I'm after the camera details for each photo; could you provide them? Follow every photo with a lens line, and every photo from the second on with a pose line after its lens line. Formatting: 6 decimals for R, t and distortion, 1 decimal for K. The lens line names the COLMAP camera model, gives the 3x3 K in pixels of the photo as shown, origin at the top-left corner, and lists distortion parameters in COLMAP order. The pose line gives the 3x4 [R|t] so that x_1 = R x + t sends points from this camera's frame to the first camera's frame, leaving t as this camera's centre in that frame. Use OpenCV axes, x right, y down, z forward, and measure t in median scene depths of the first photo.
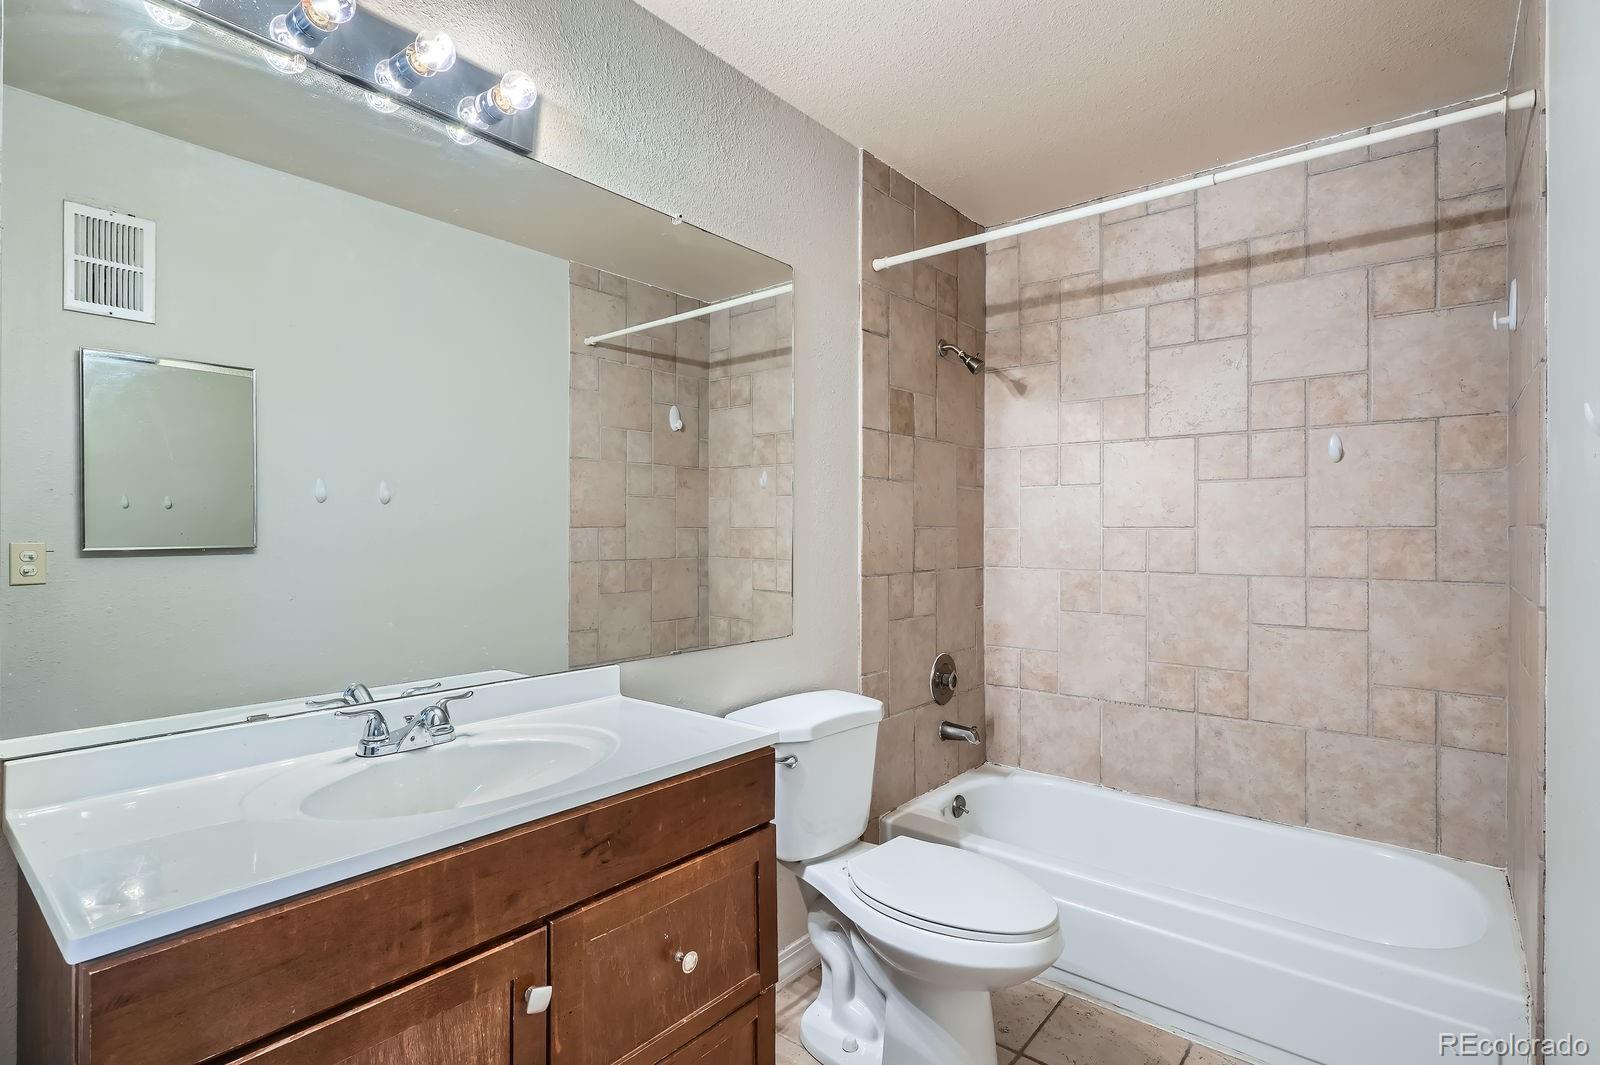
lens RADIAL K [[782.0, 0, 798.8], [0, 782.0, 531.0], [0, 0, 1]] dist [-0.002201, 0.001298]
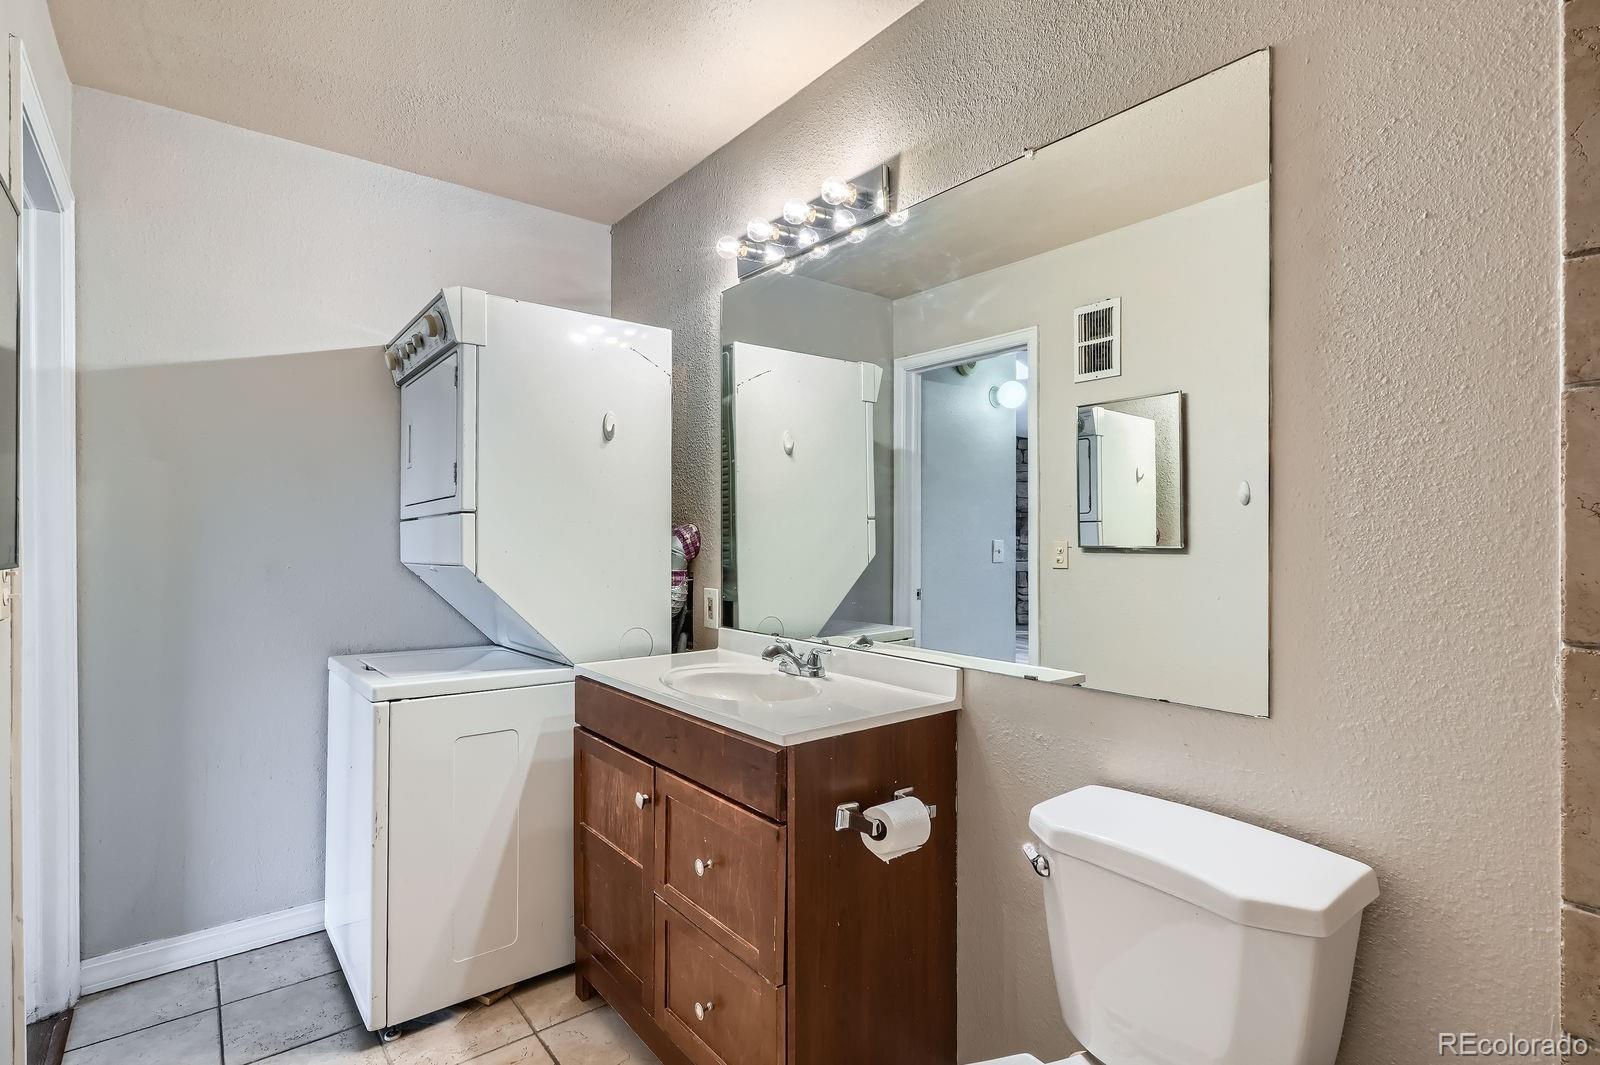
lens RADIAL K [[782.0, 0, 800.7], [0, 782.0, 535.9], [0, 0, 1]] dist [-0.002201, 0.001298]
pose [[-0.219257, -0.002083, -0.975665, 0.607682], [0.000619, 0.999997, -0.002274, 0.006669], [0.975667, -0.001103, -0.219255, 0.816105]]
